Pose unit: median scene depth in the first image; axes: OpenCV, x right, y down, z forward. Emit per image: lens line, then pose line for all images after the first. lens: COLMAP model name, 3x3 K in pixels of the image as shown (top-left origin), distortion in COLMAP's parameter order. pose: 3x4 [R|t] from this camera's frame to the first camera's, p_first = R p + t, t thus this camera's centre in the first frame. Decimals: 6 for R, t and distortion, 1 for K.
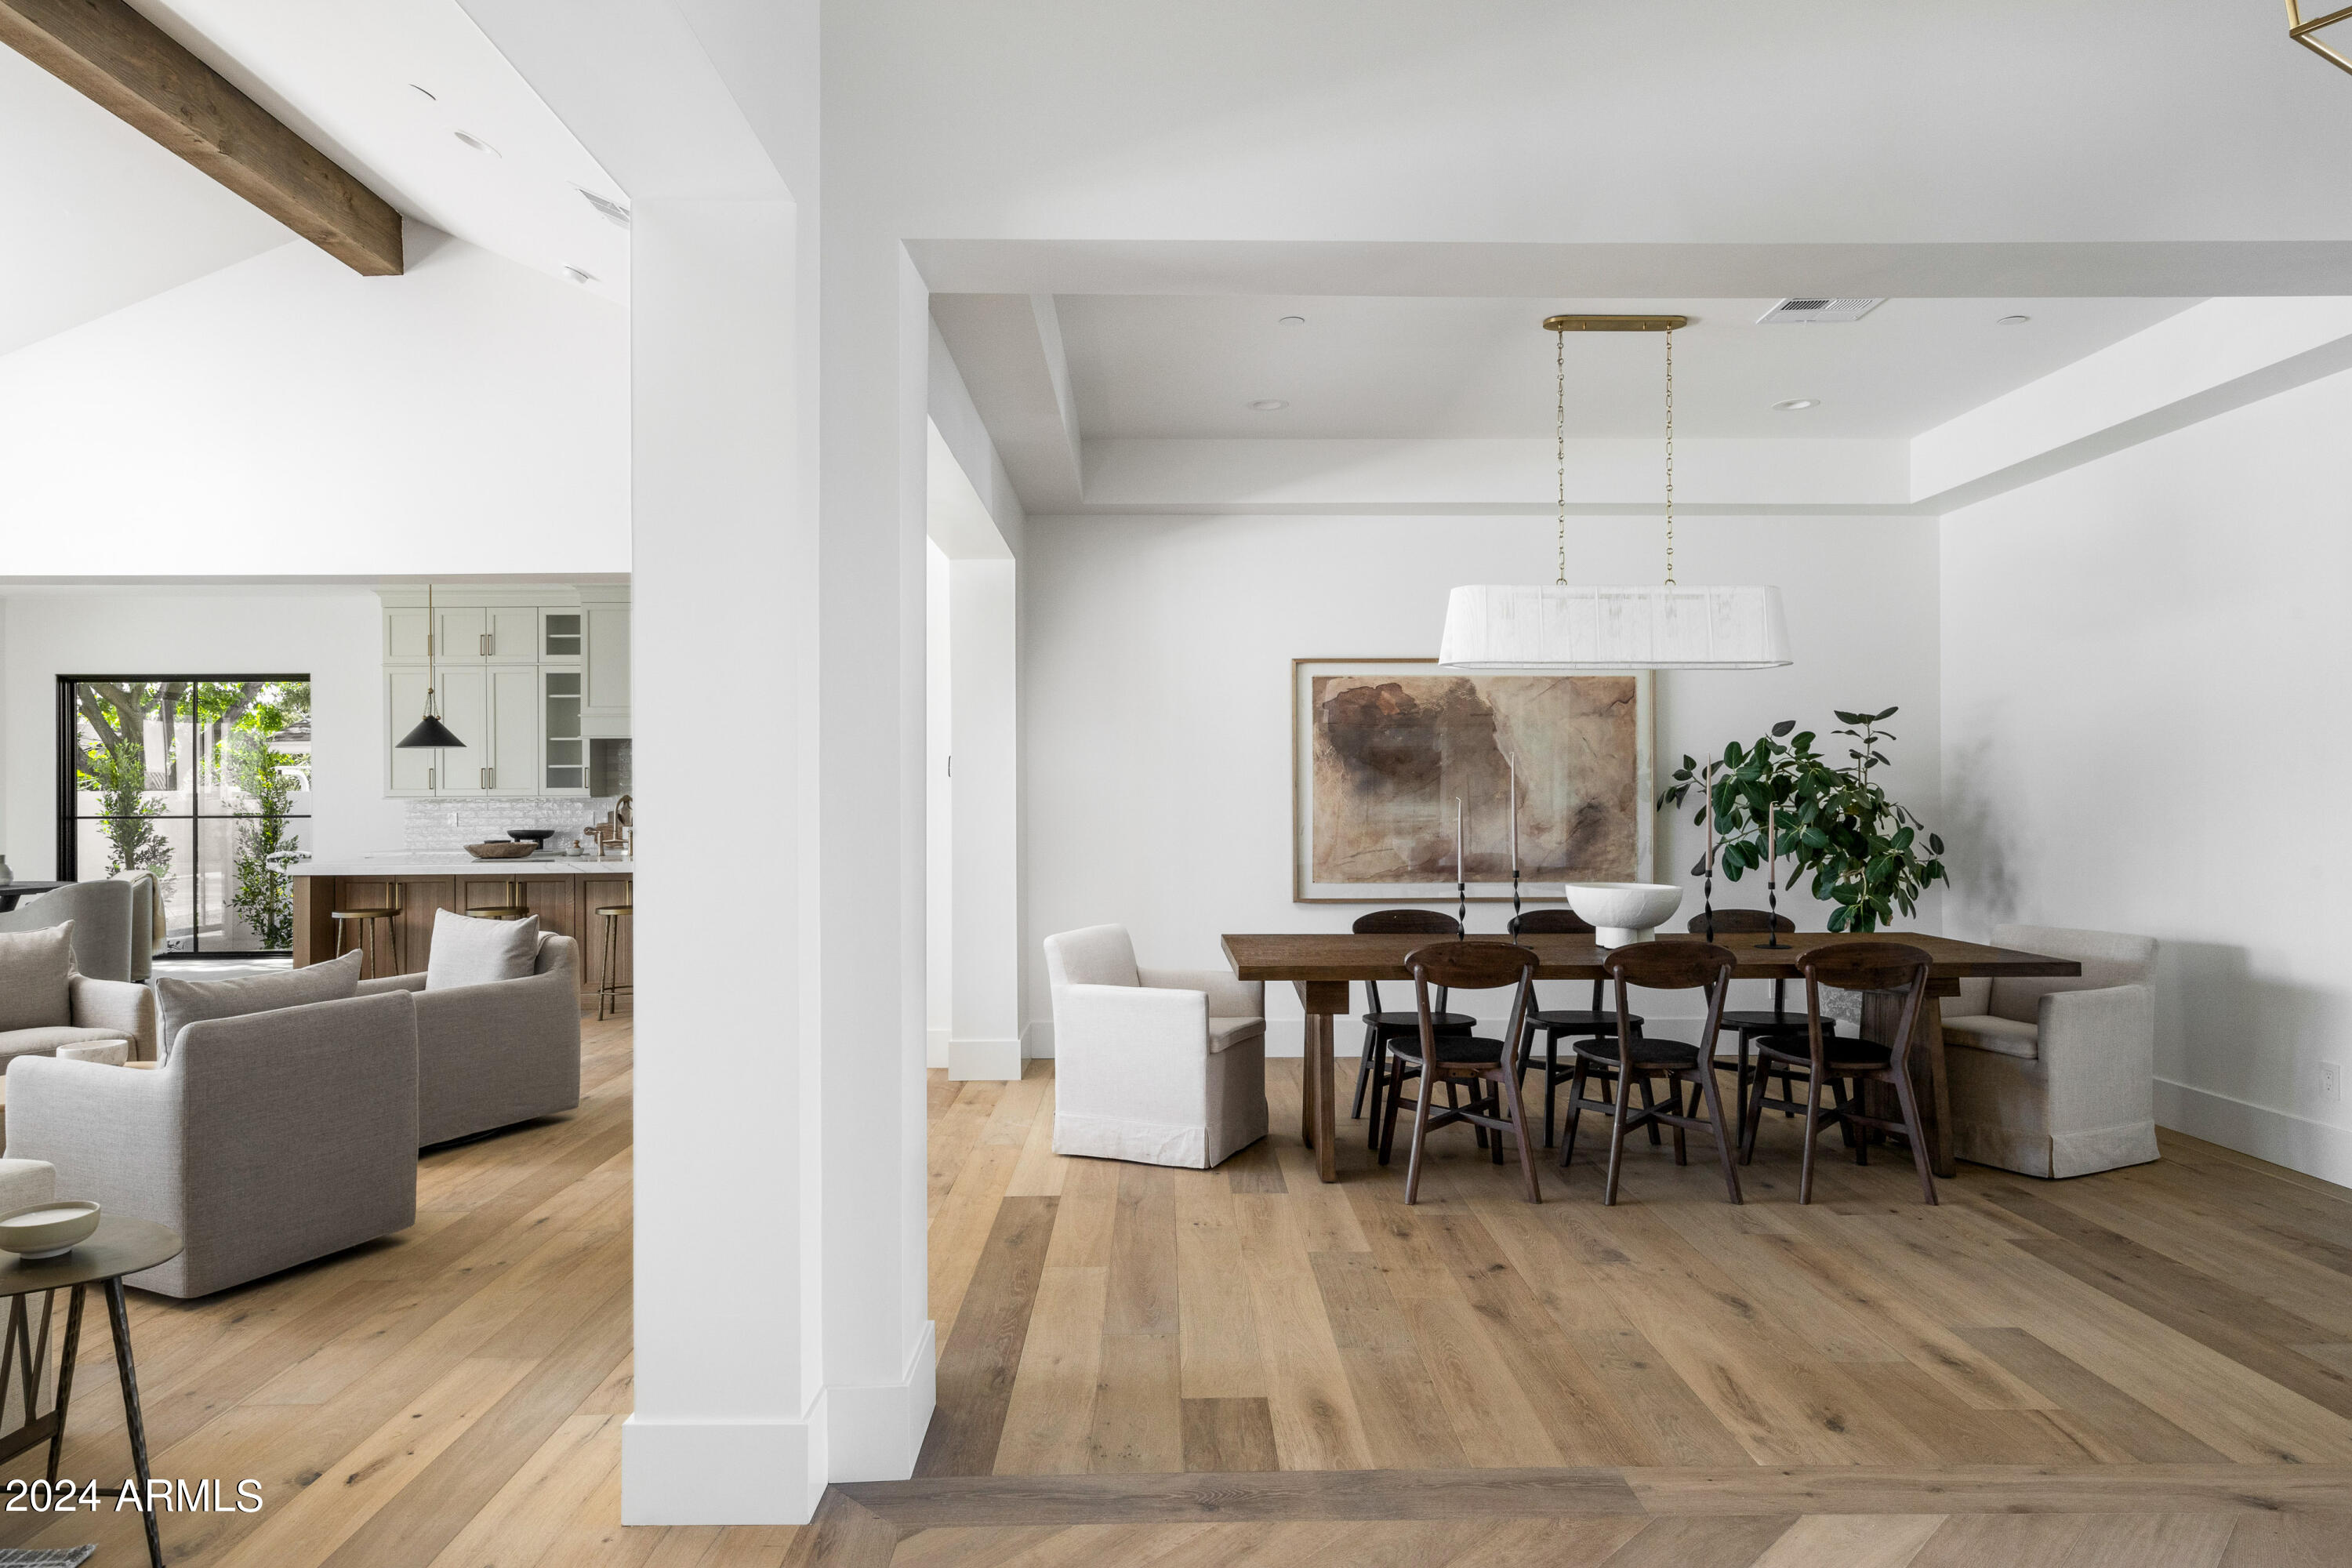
lens RADIAL K [[1419.7, 0, 1175.0], [0, 1419.7, 781.0], [0, 0, 1]] dist [0.009990, 0.002246]
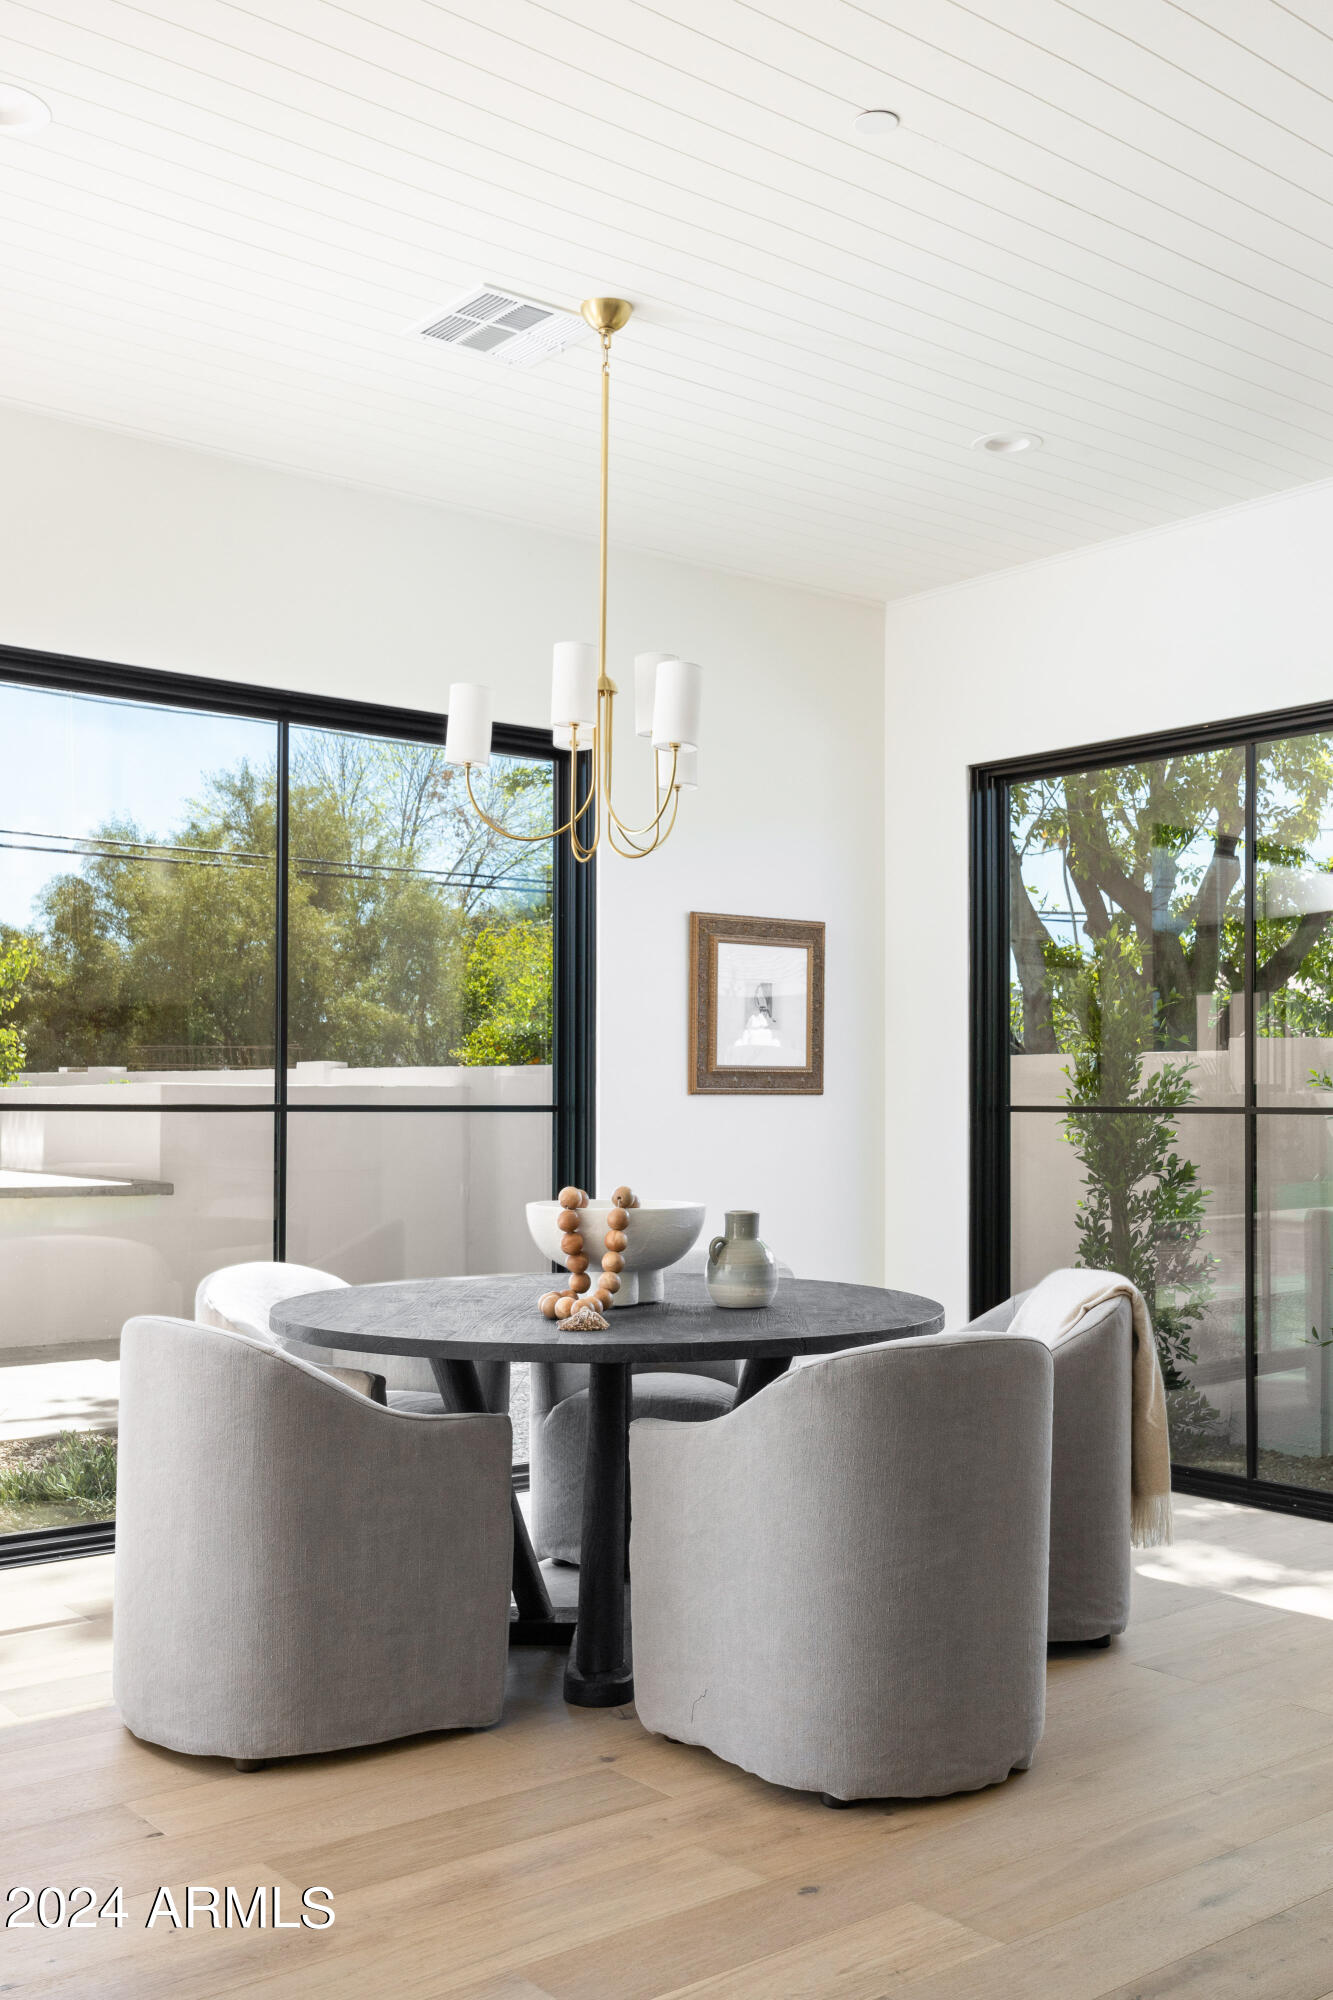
lens RADIAL K [[1873.4, 0, 686.1], [0, 1873.4, 1086.7], [0, 0, 1]] dist [0.004387, 0.000000]
pose [[0.622619, 0.003251, -0.782518, -0.414982], [0.000973, 0.999987, 0.004928, 0.016816], [0.782524, -0.003830, 0.622608, 0.608331]]
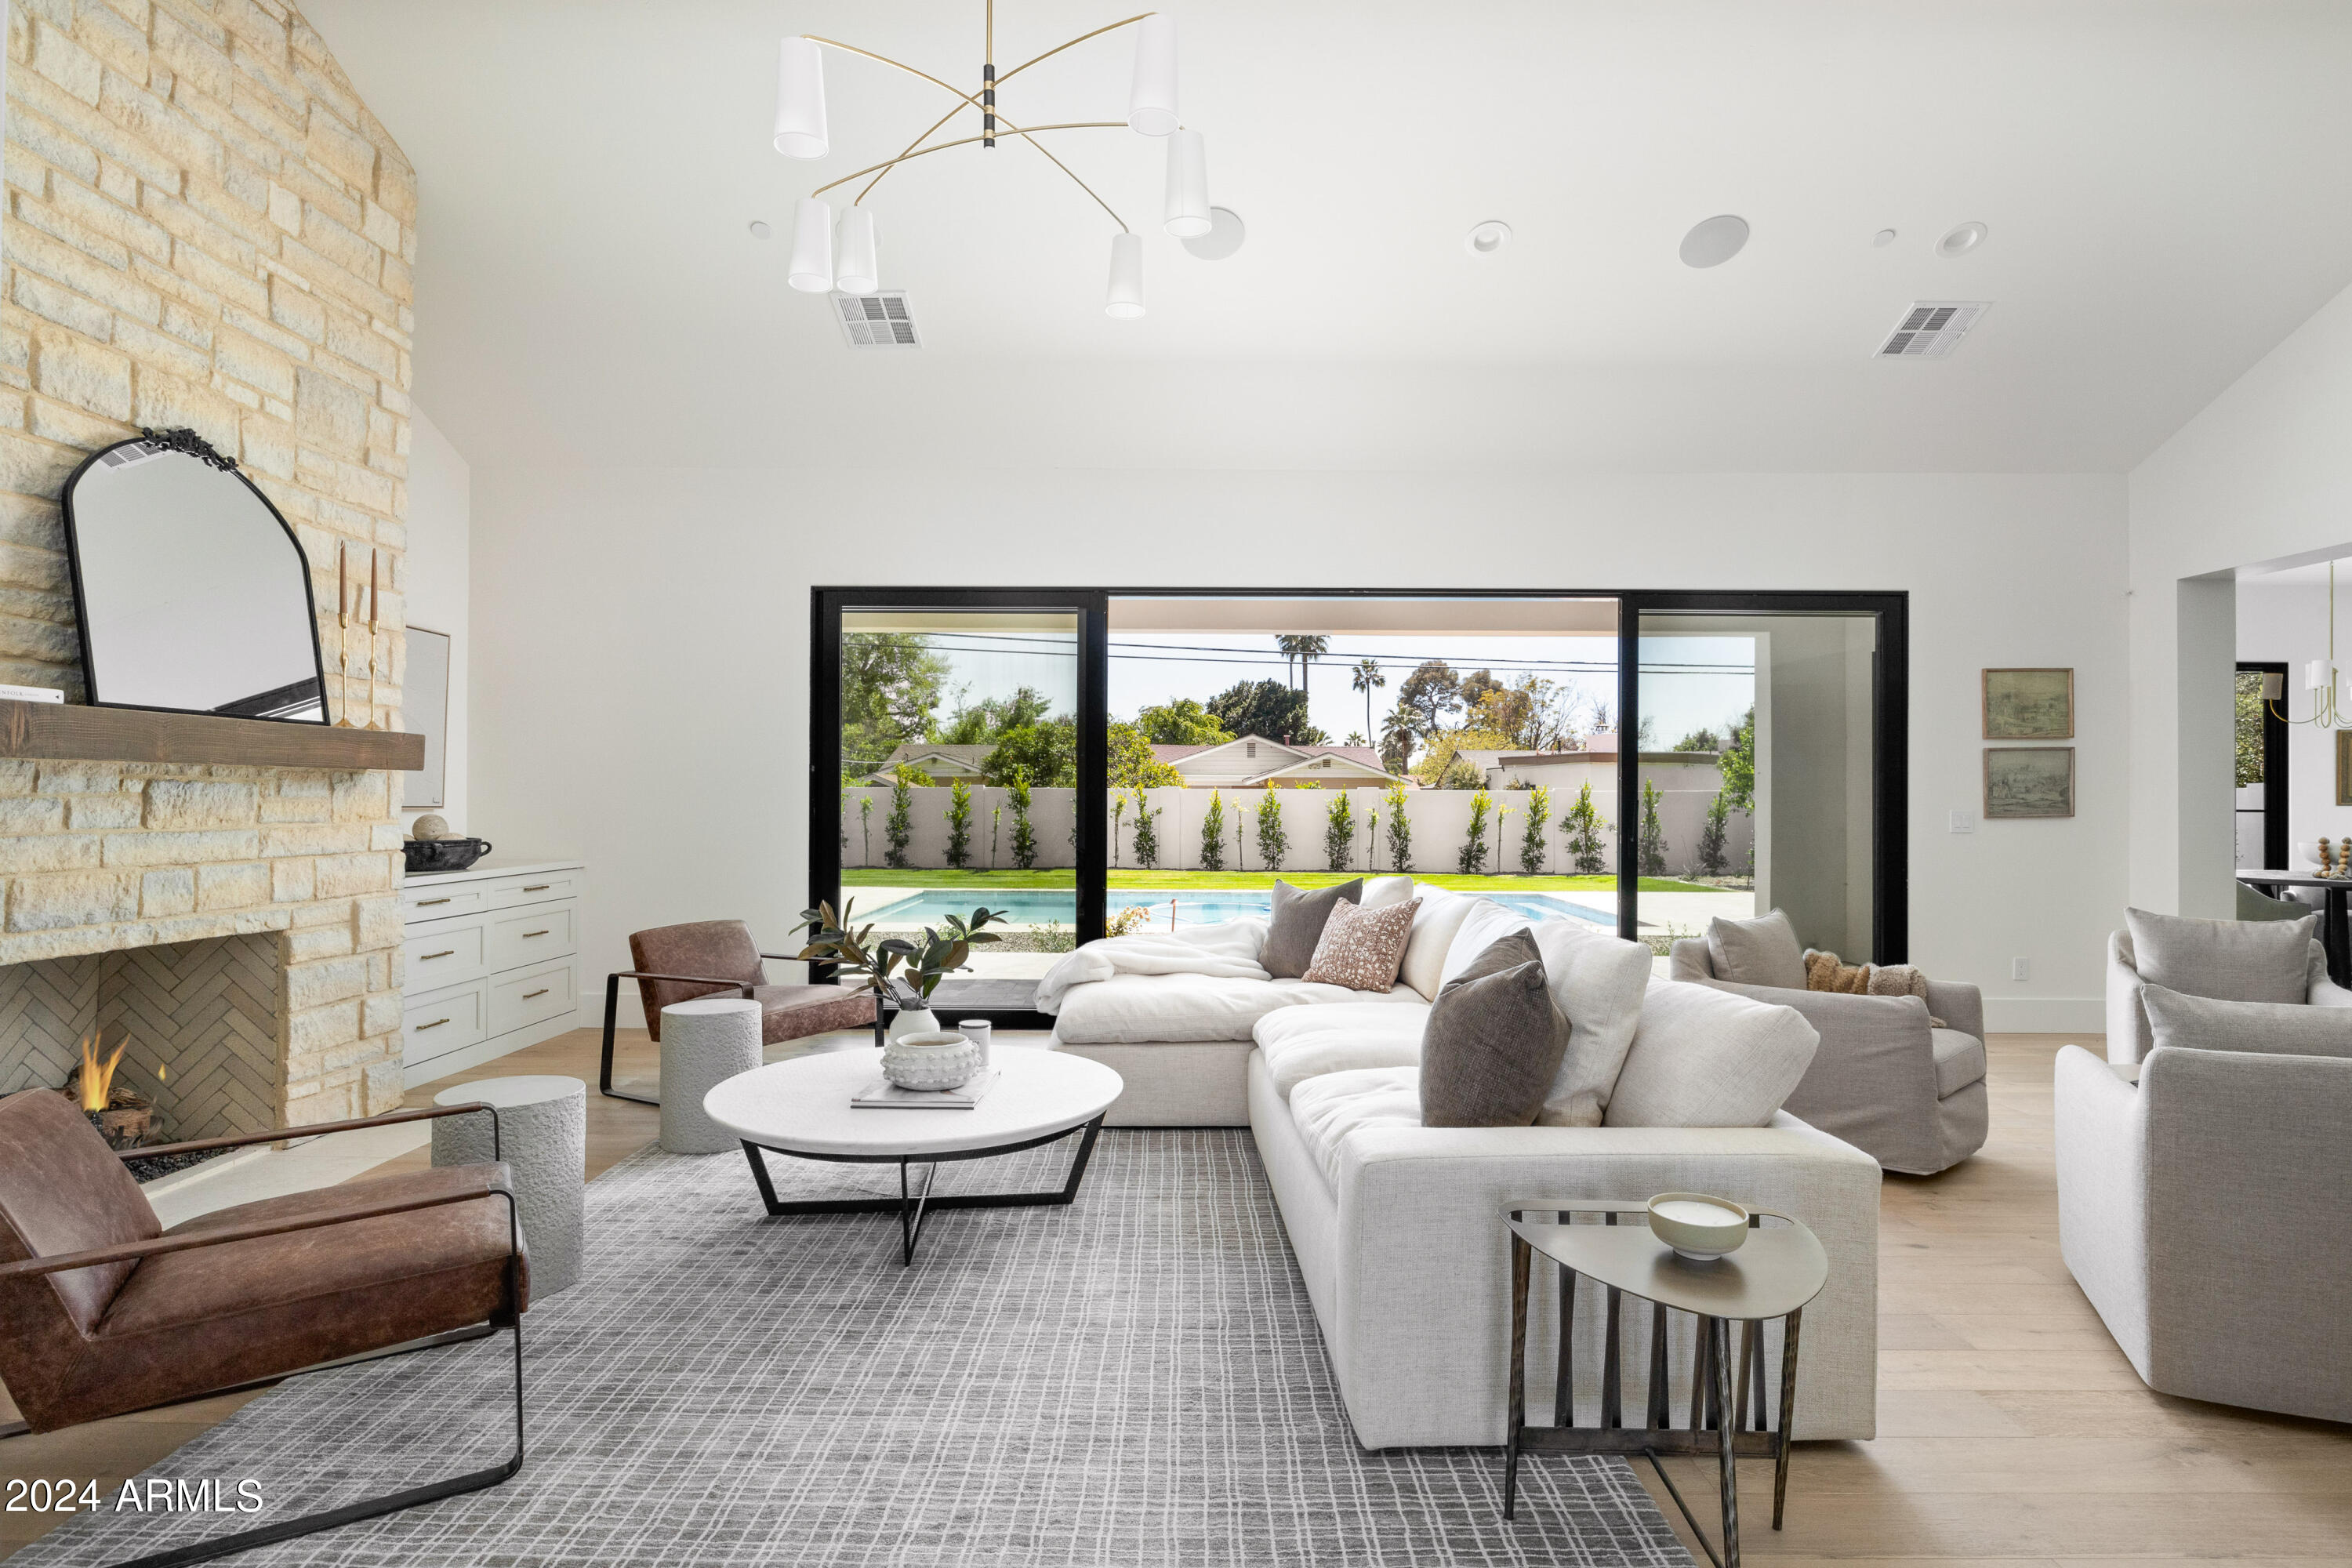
lens RADIAL K [[1197.2, 0, 1189.0], [0, 1197.2, 791.5], [0, 0, 1]] dist [0.000854, 0.000734]
pose [[-0.007511, 0.000996, -0.999971, -0.004388], [0.004702, 0.999988, 0.000961, 0.007829], [0.999961, -0.004695, -0.007516, 0.157892]]
